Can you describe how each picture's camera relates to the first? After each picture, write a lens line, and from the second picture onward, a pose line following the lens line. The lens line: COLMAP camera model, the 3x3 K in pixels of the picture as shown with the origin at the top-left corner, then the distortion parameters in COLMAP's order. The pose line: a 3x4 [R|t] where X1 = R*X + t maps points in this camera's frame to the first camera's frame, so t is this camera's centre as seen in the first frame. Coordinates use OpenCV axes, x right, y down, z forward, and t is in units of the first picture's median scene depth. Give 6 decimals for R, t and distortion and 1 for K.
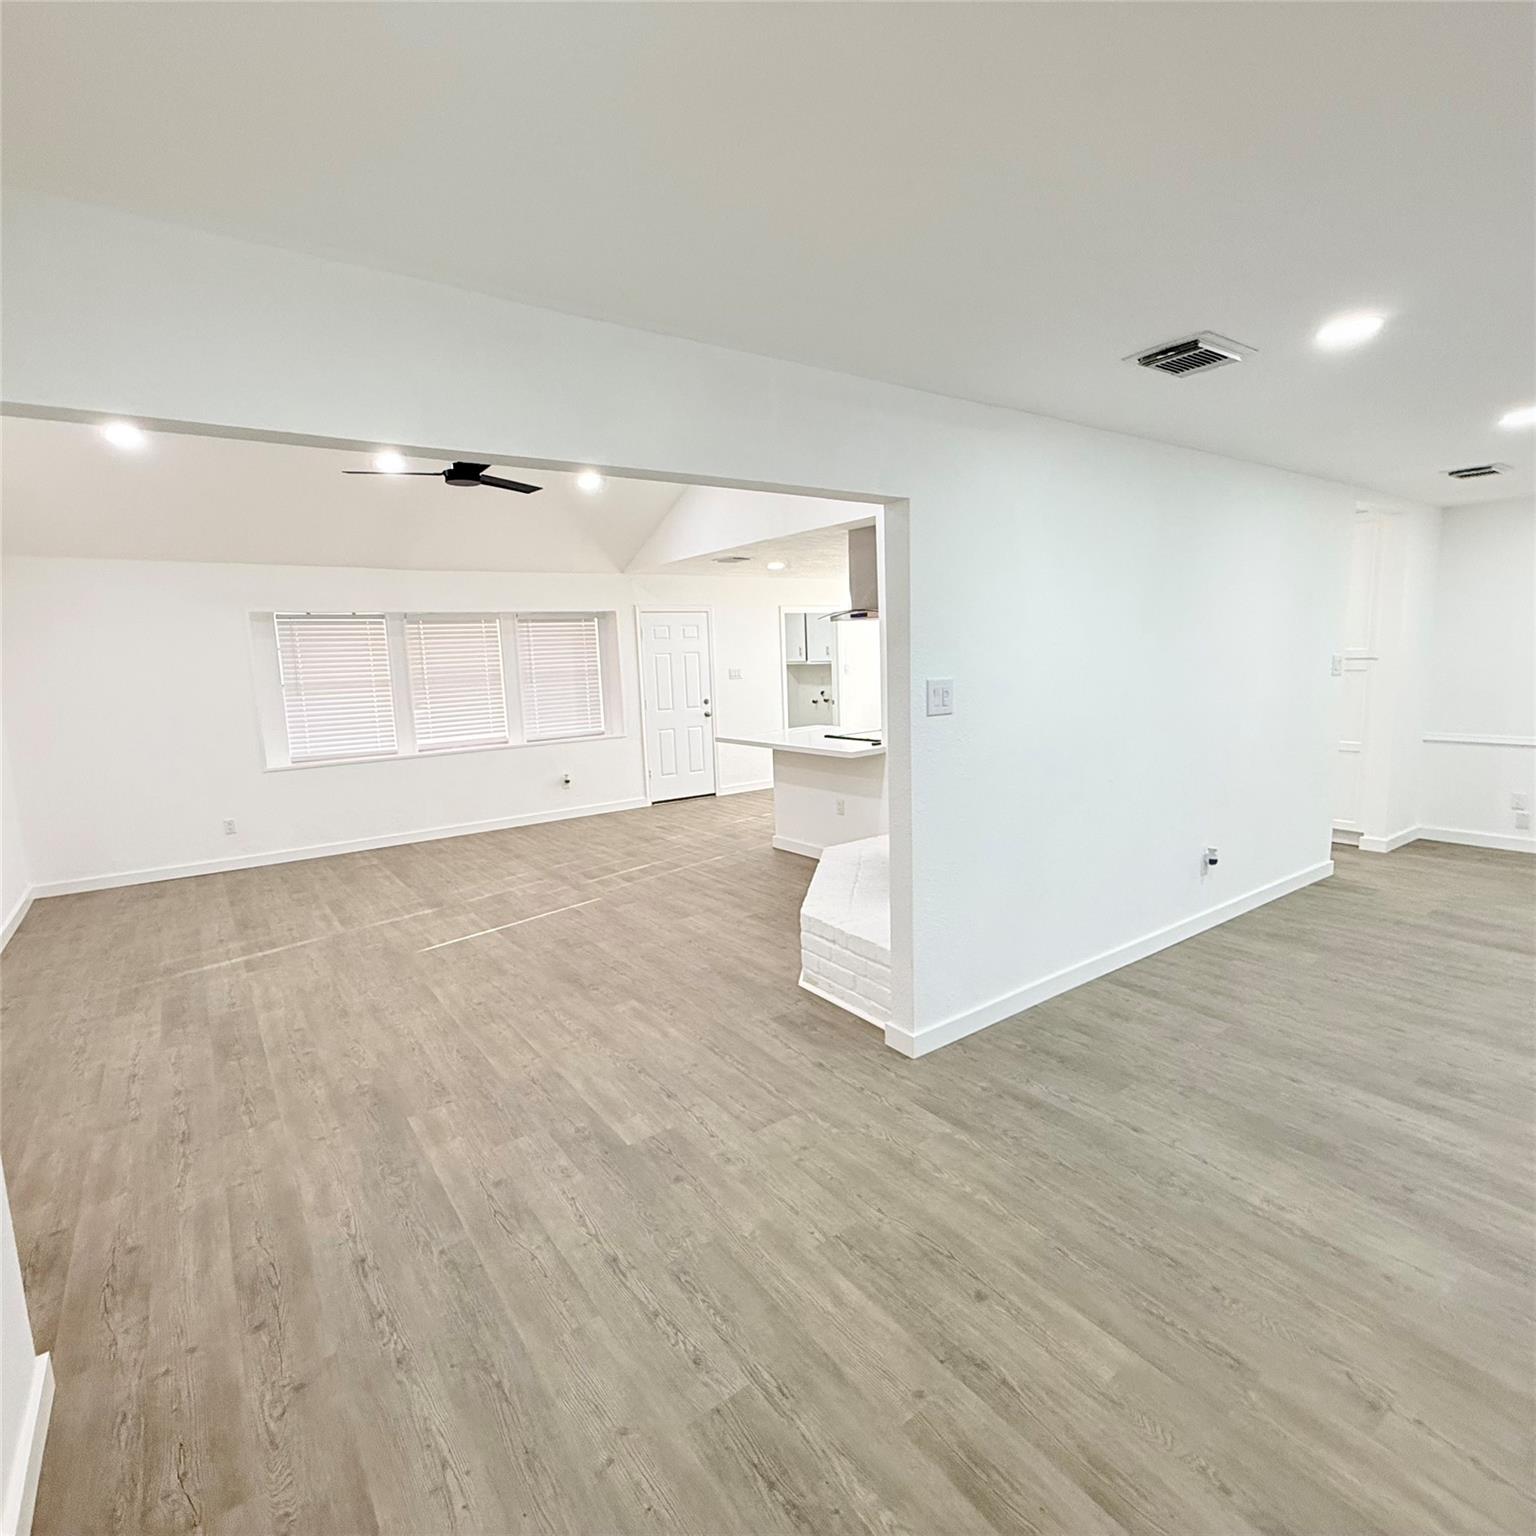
lens RADIAL K [[816.4, 0, 763.4], [0, 816.4, 768.3], [0, 0, 1]] dist [0.002992, -0.002063]
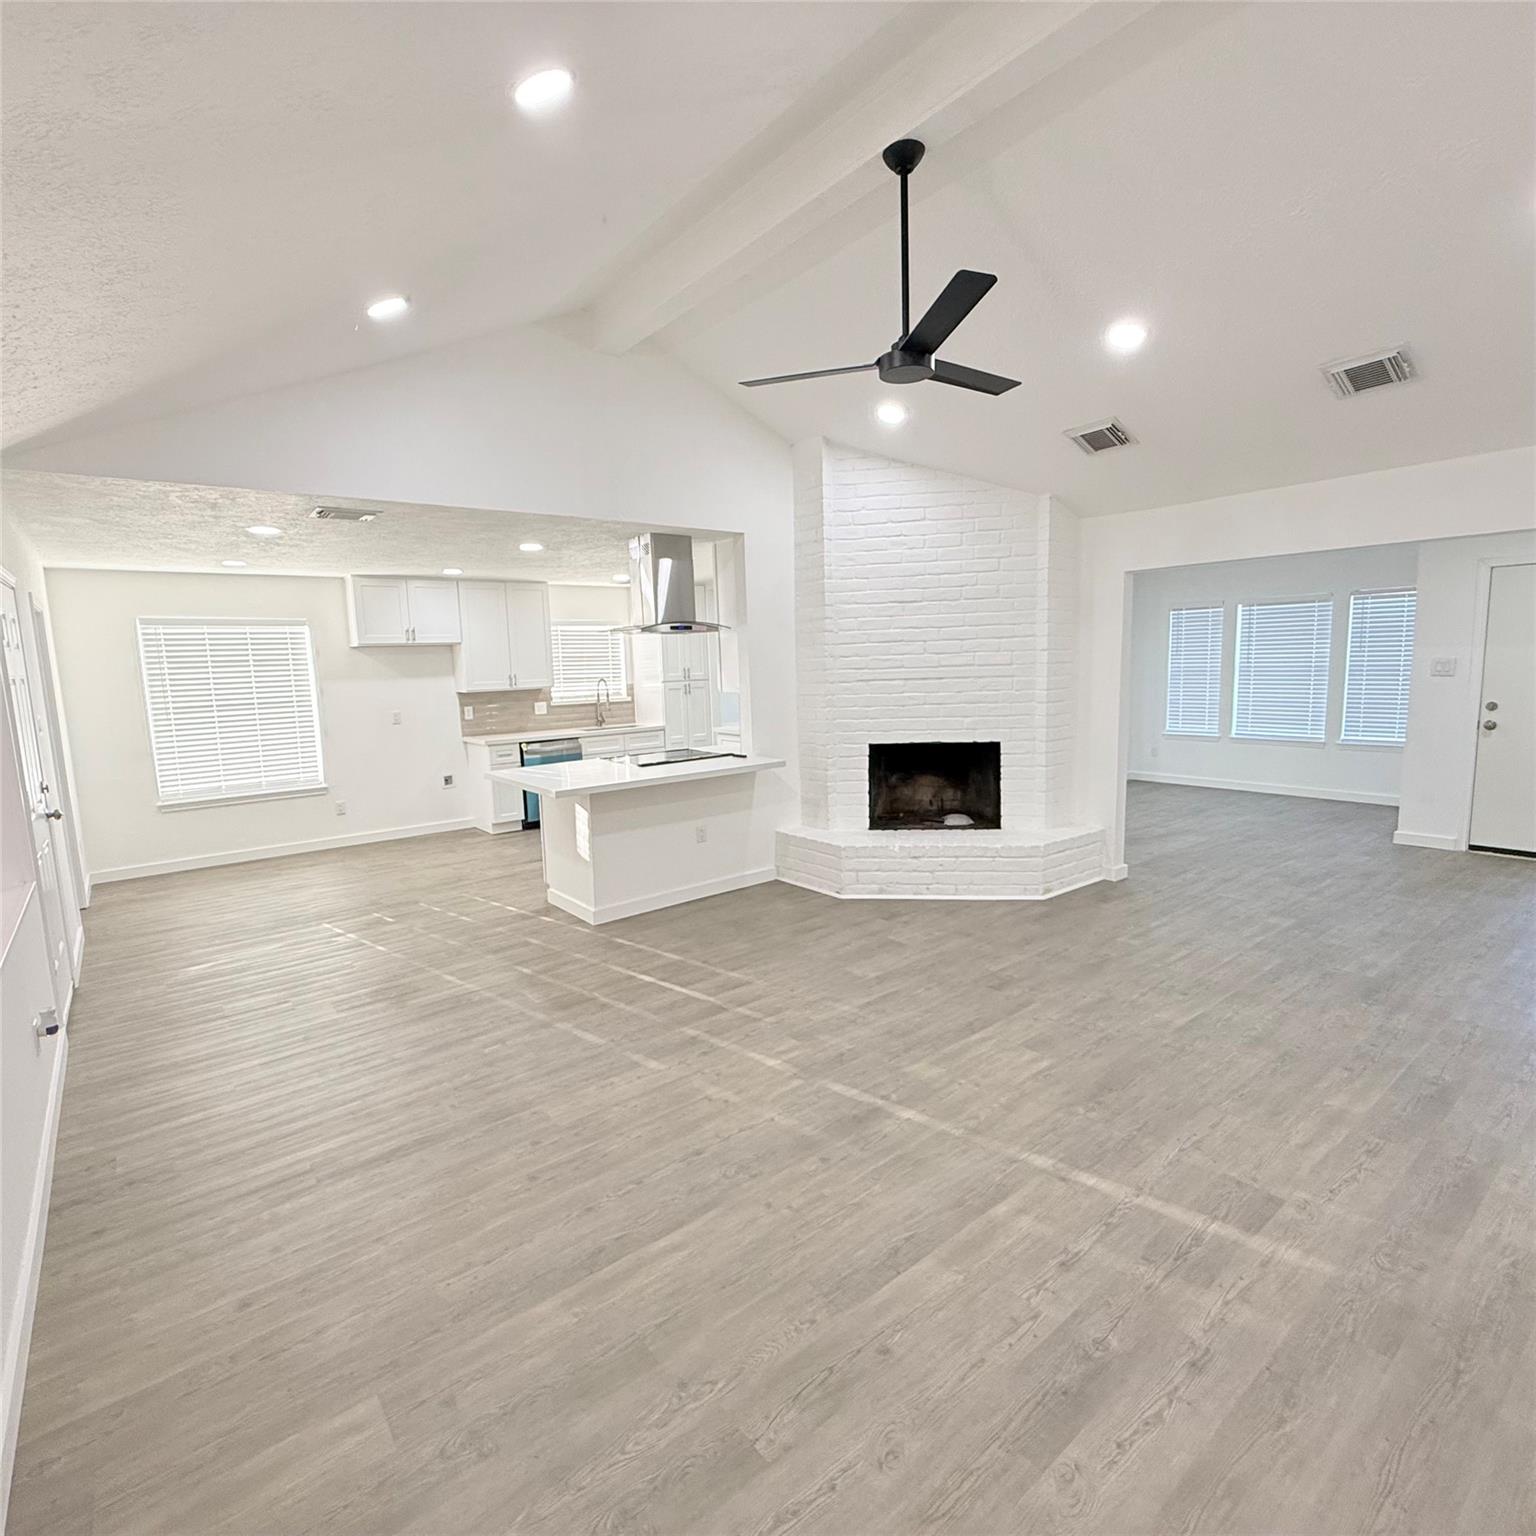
lens RADIAL K [[816.4, 0, 763.4], [0, 816.4, 768.3], [0, 0, 1]] dist [0.002992, -0.002063]
pose [[-0.046105, -0.096978, 0.994218, -1.012919], [0.169877, 0.980018, 0.103471, -0.134391], [-0.984386, 0.173666, -0.028710, 1.171136]]
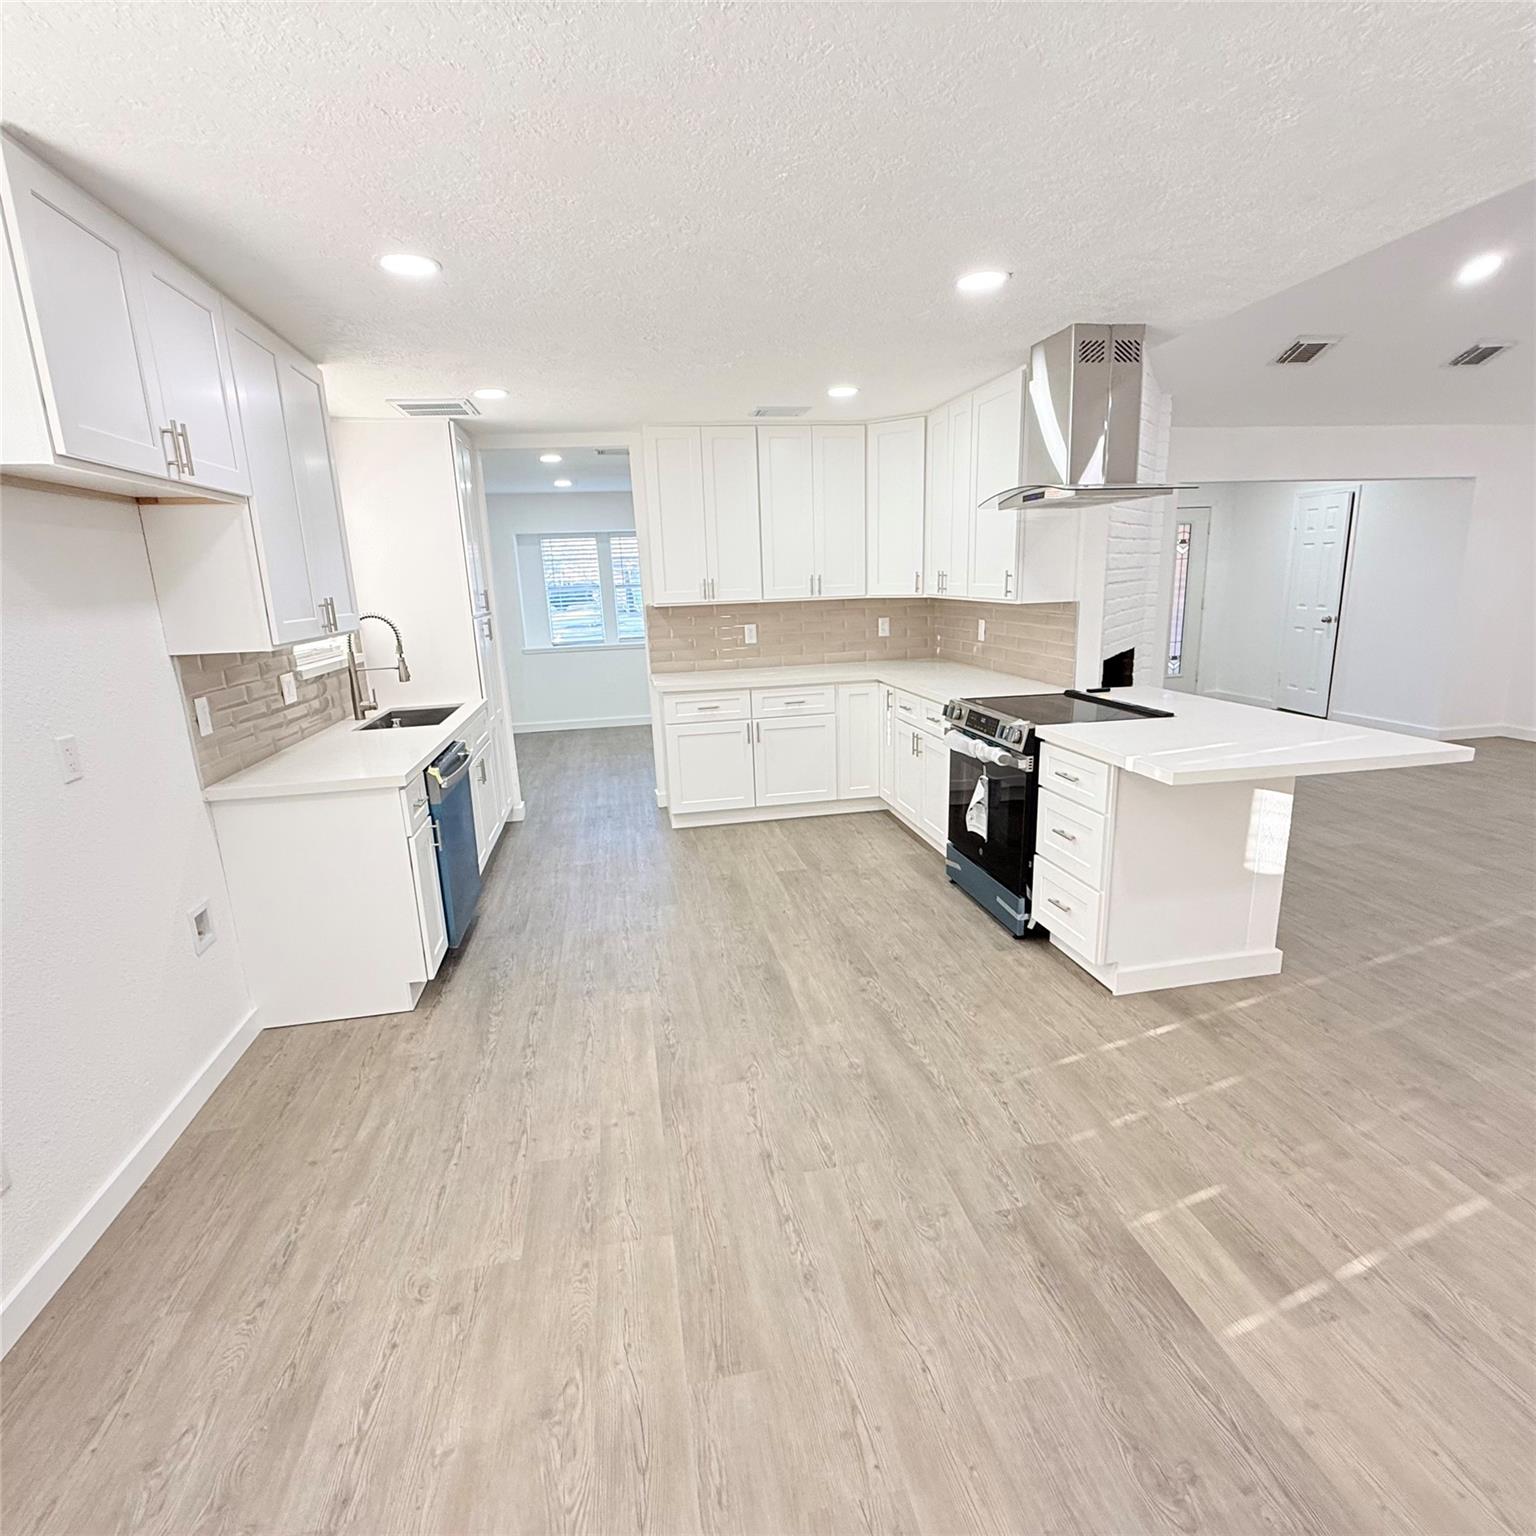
lens RADIAL K [[816.4, 0, 763.4], [0, 816.4, 768.3], [0, 0, 1]] dist [0.002992, -0.002063]
pose [[-0.899510, -0.017907, 0.436533, 0.099837], [0.135260, 0.938658, 0.317217, -0.266795], [-0.415436, 0.344385, -0.841910, 2.027108]]
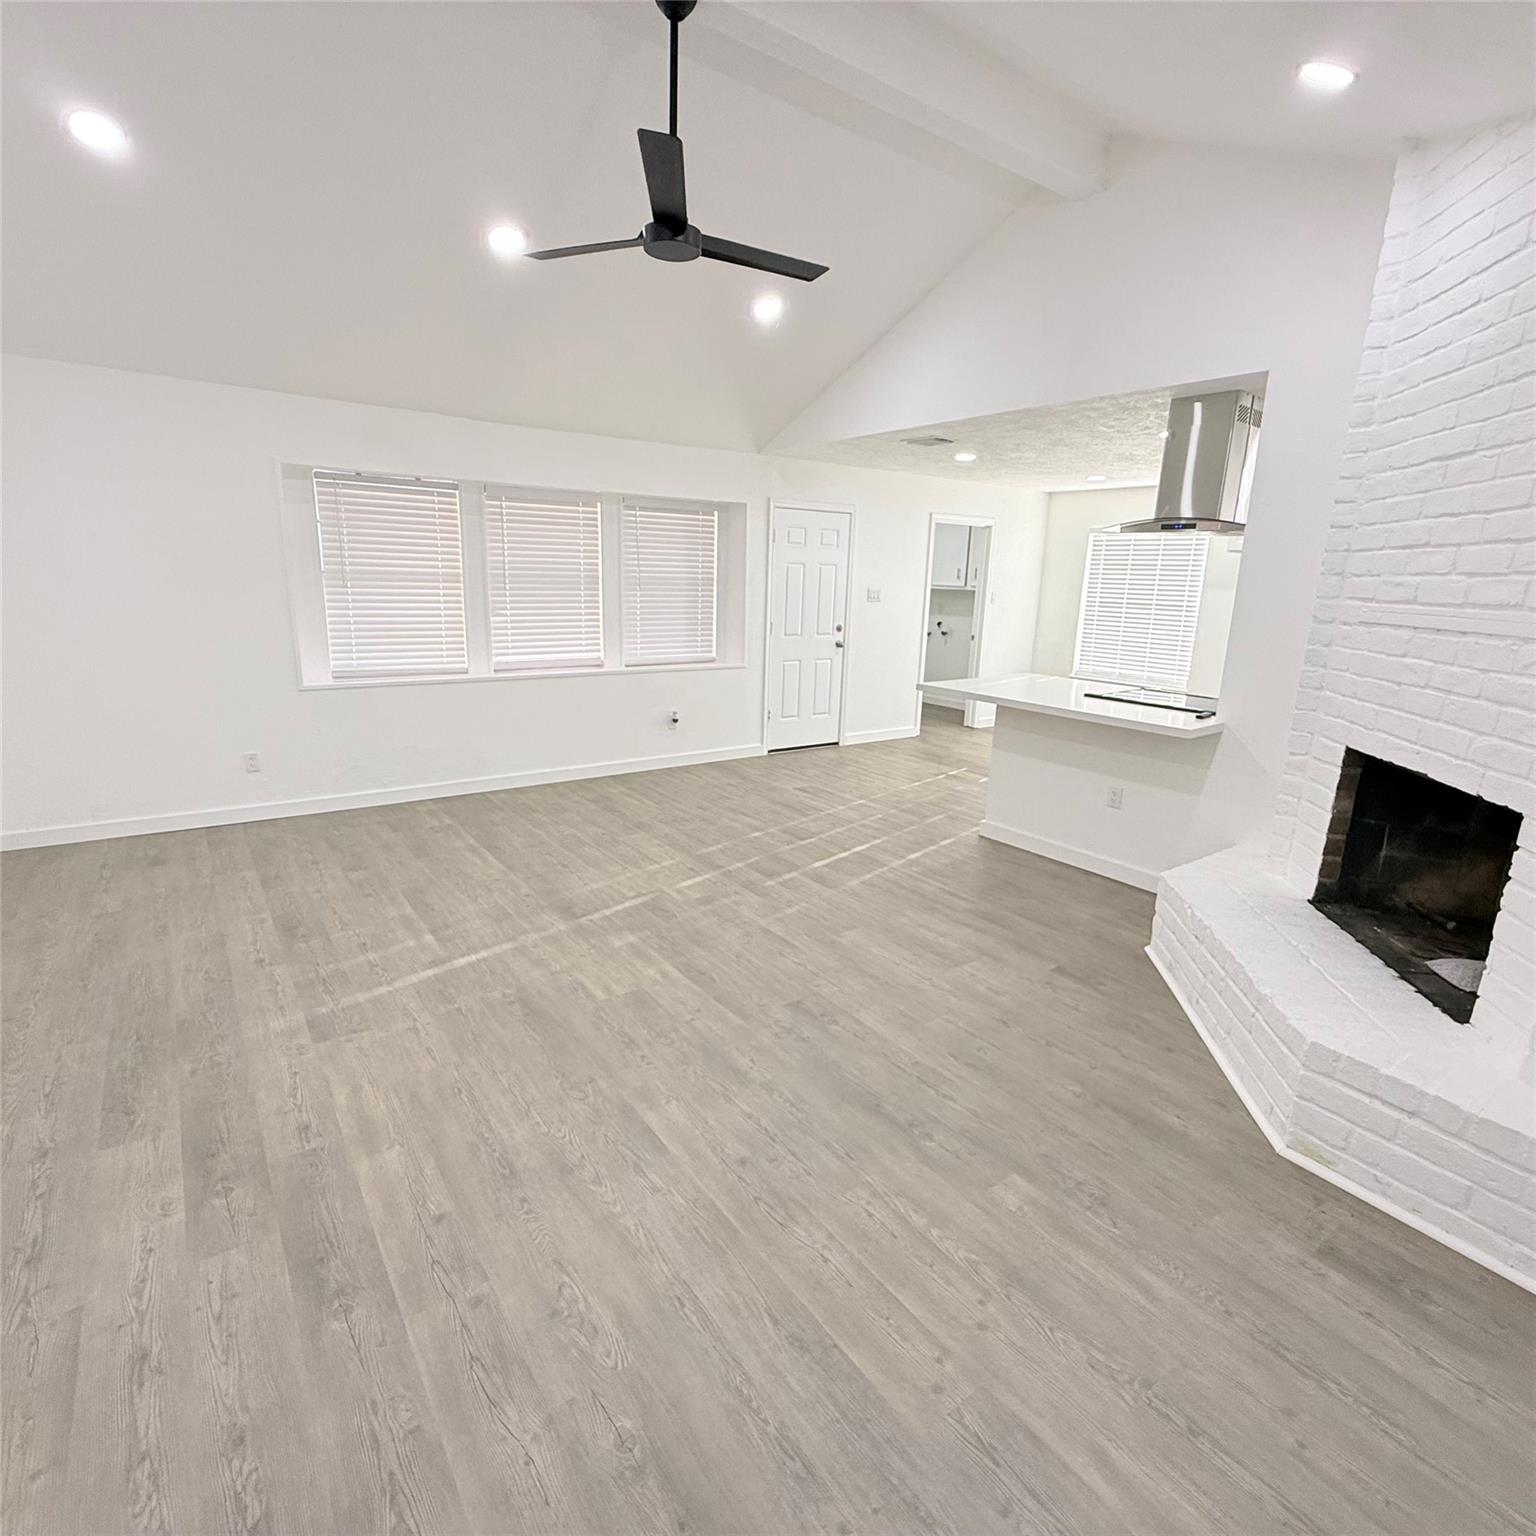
lens RADIAL K [[816.4, 0, 763.4], [0, 816.4, 768.3], [0, 0, 1]] dist [0.002992, -0.002063]
pose [[0.997780, 0.063768, 0.019198, -0.285435], [-0.065337, 0.993141, 0.096963, -0.033945], [-0.012883, -0.098002, 0.995103, 0.360205]]
